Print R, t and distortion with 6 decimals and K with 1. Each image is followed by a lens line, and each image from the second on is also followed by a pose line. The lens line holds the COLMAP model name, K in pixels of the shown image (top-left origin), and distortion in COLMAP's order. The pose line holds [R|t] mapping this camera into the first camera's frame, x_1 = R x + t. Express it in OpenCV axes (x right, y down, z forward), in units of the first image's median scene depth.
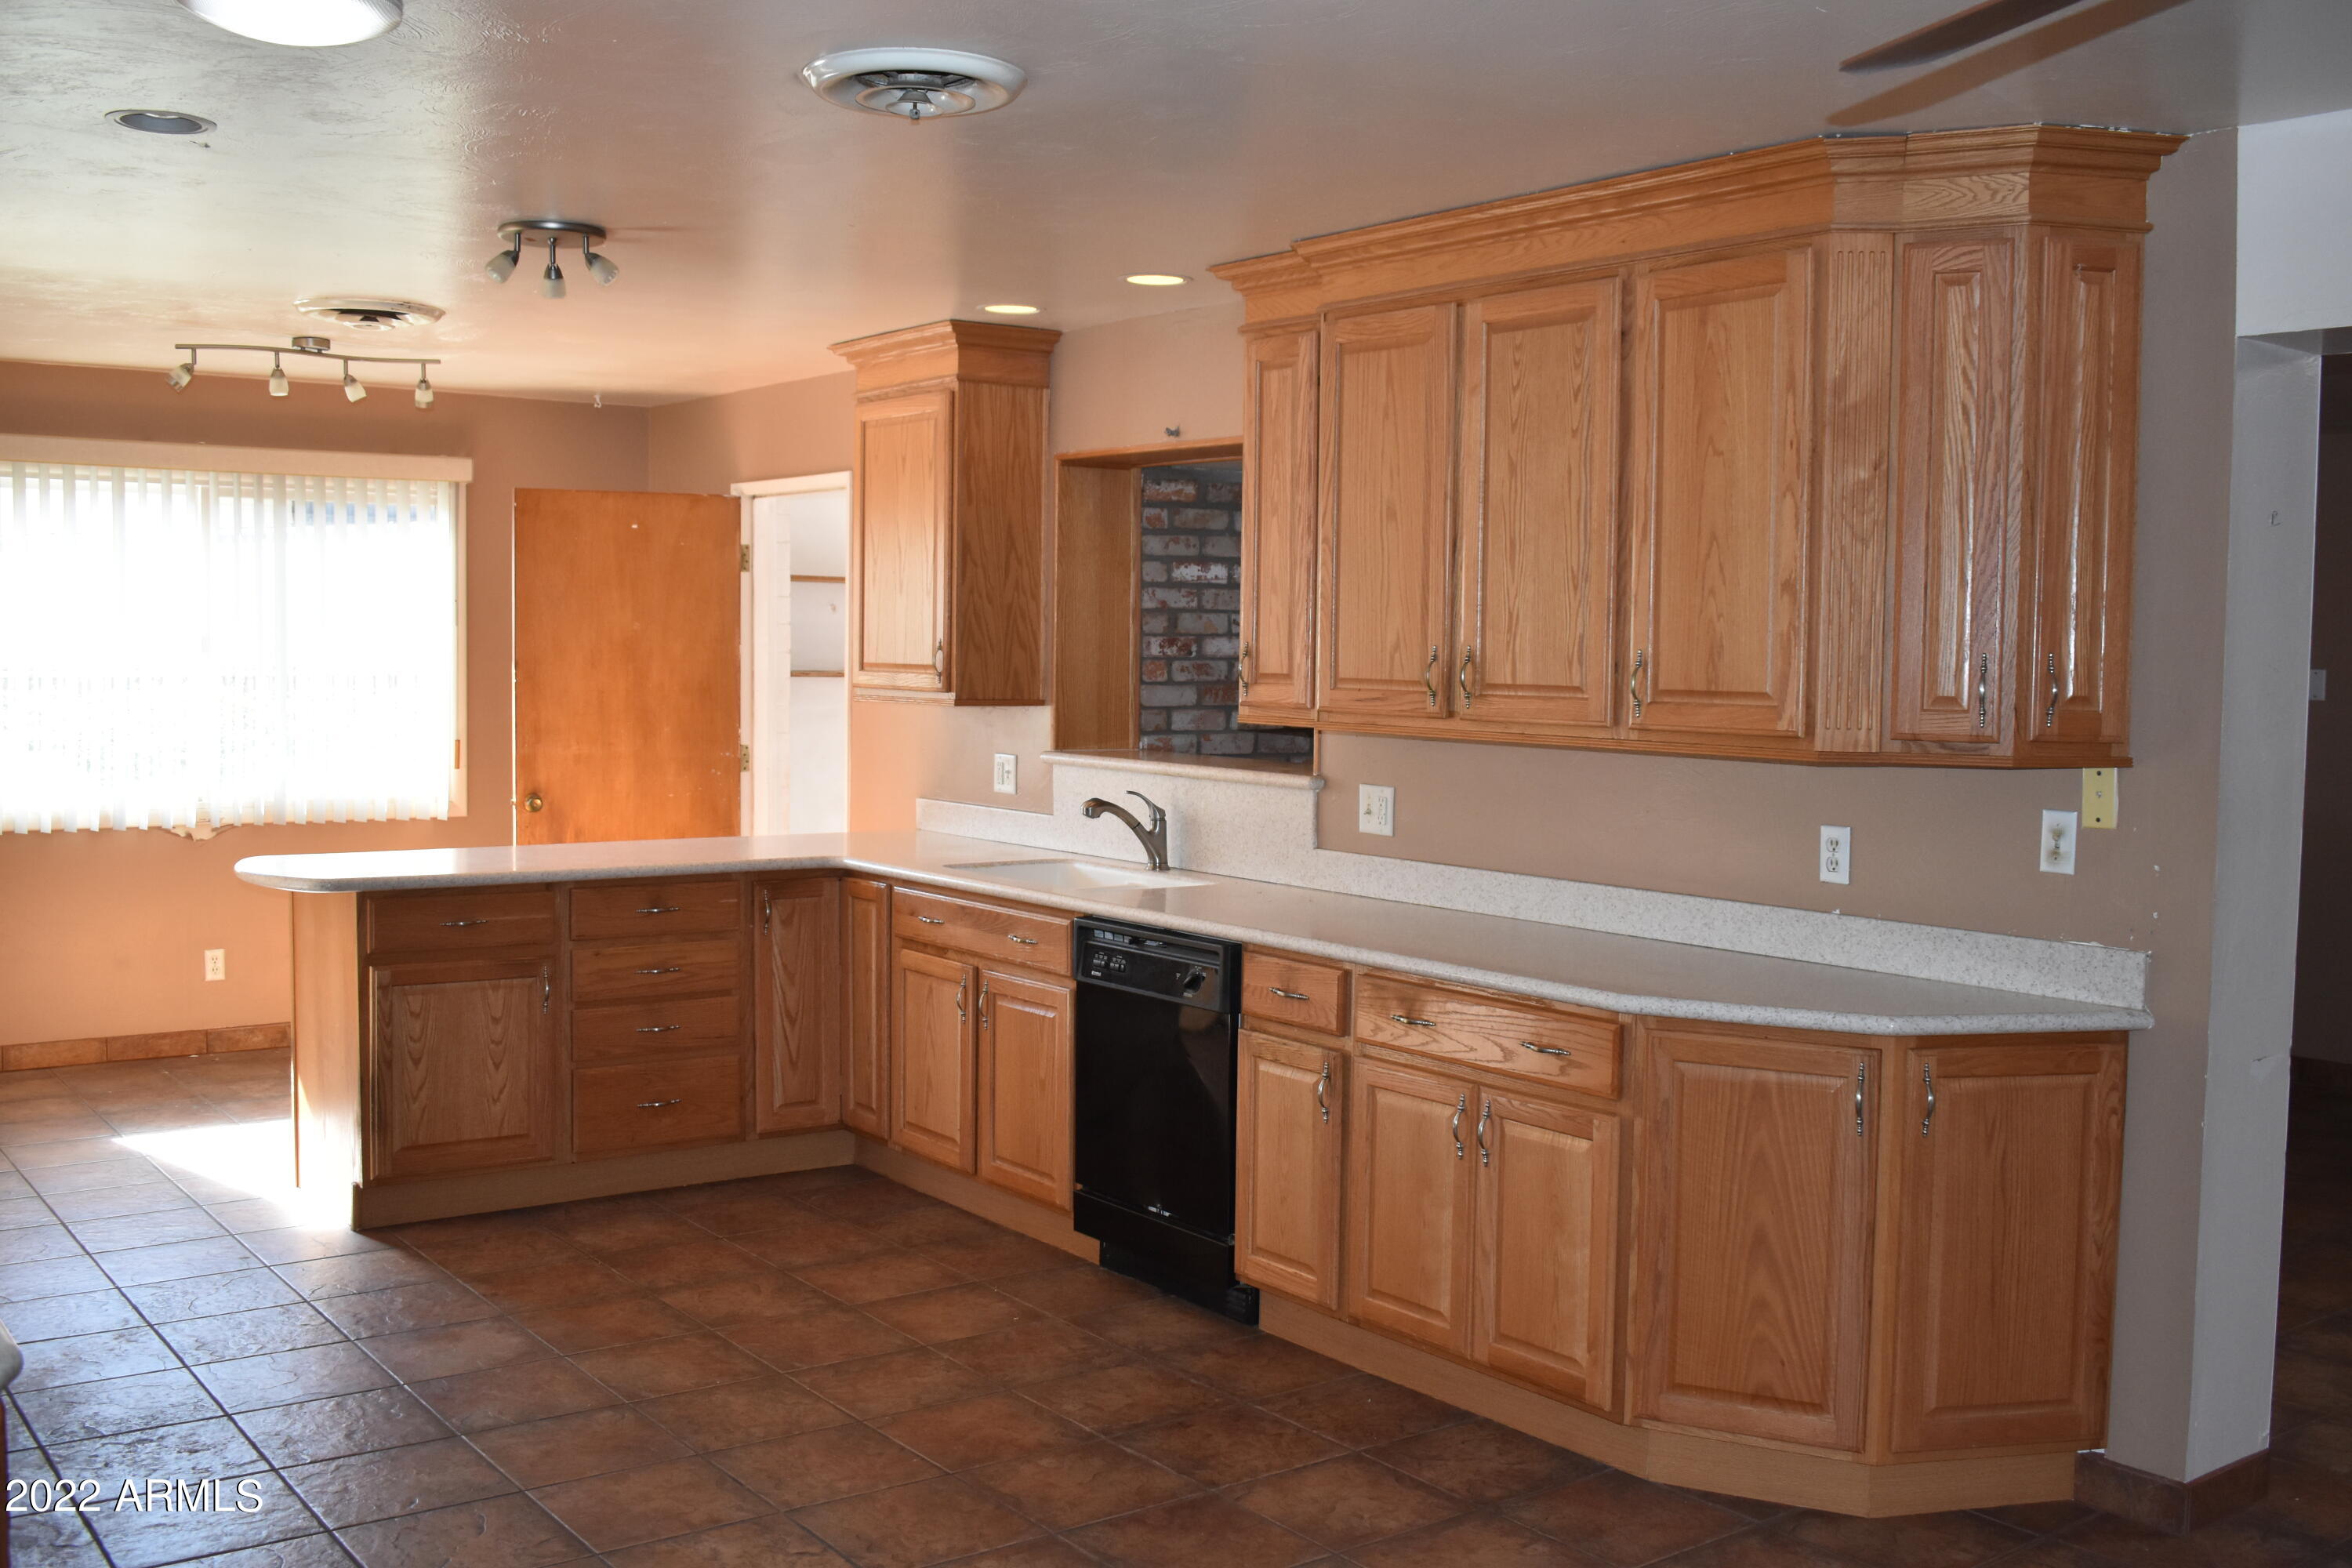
lens RADIAL K [[2298.6, 0, 1176.0], [0, 2298.6, 784.0], [0, 0, 1]] dist [-0.019258, -0.002506]
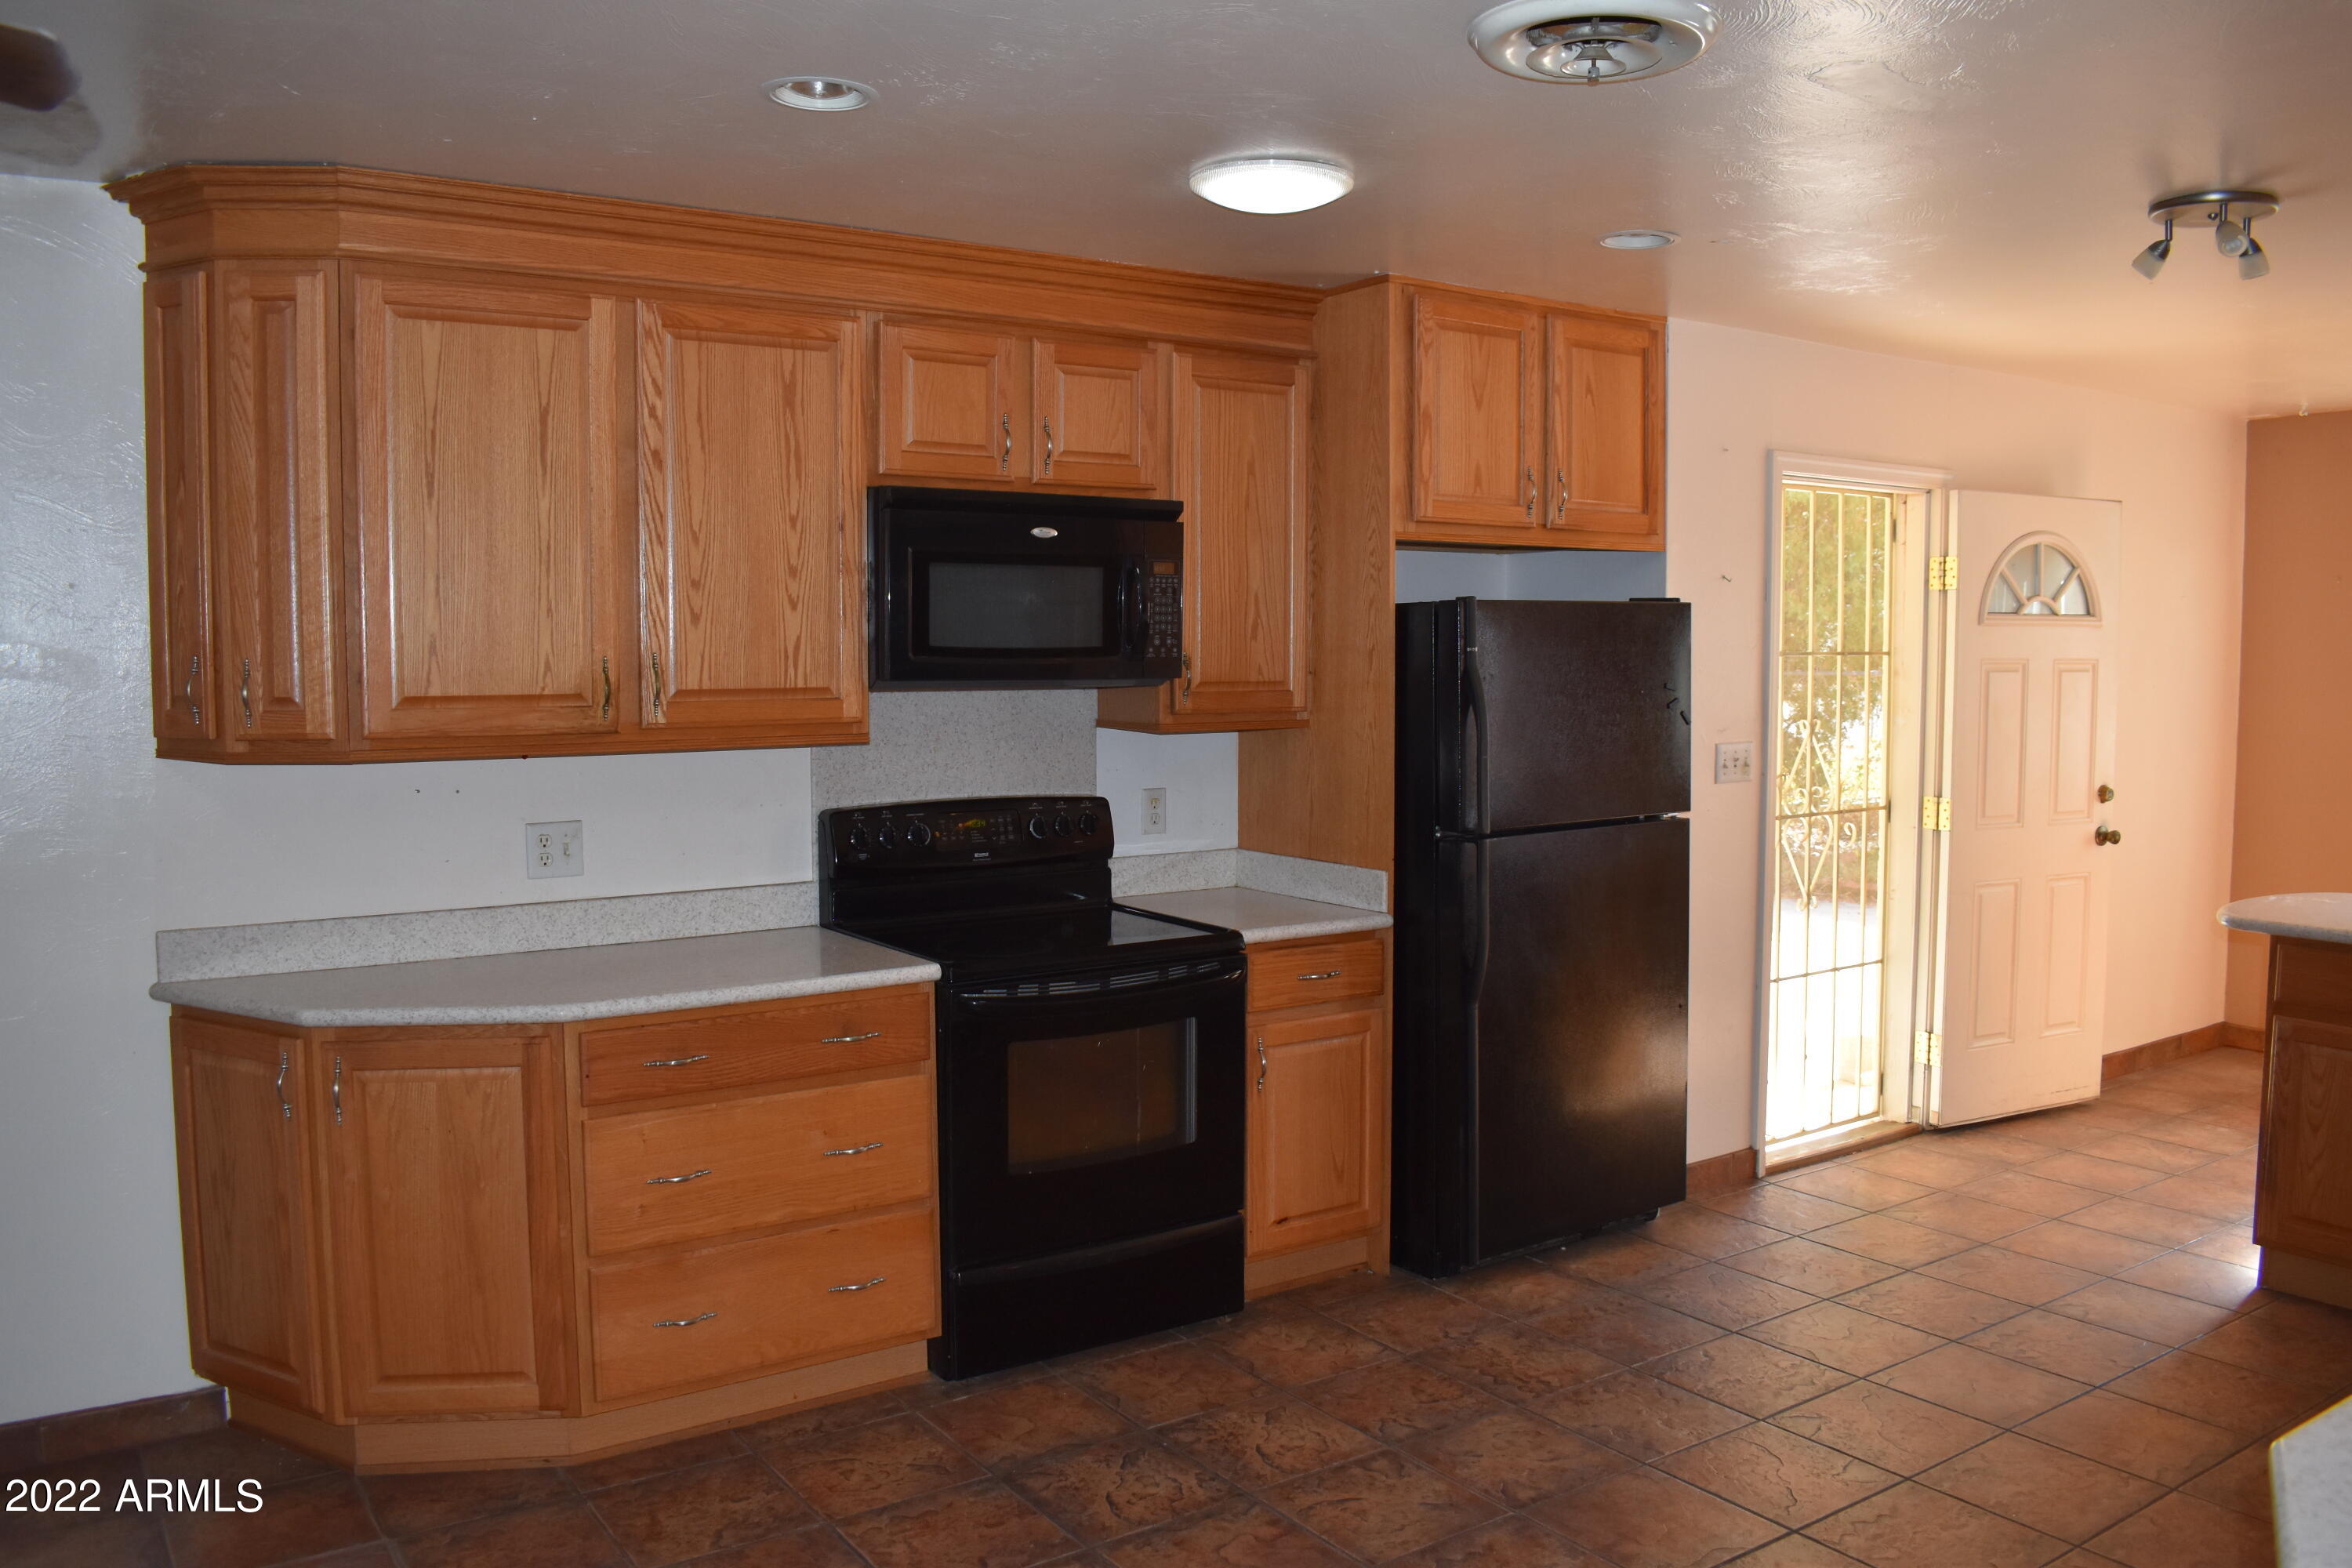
lens RADIAL K [[1847.9, 0, 1179.5], [0, 1847.9, 784.3], [0, 0, 1]] dist [-0.093394, 0.016294]
pose [[-0.043869, 0.051360, -0.997716, 0.447232], [-0.060964, 0.996679, 0.053988, -0.030650], [0.997175, 0.063193, -0.040593, 0.651471]]
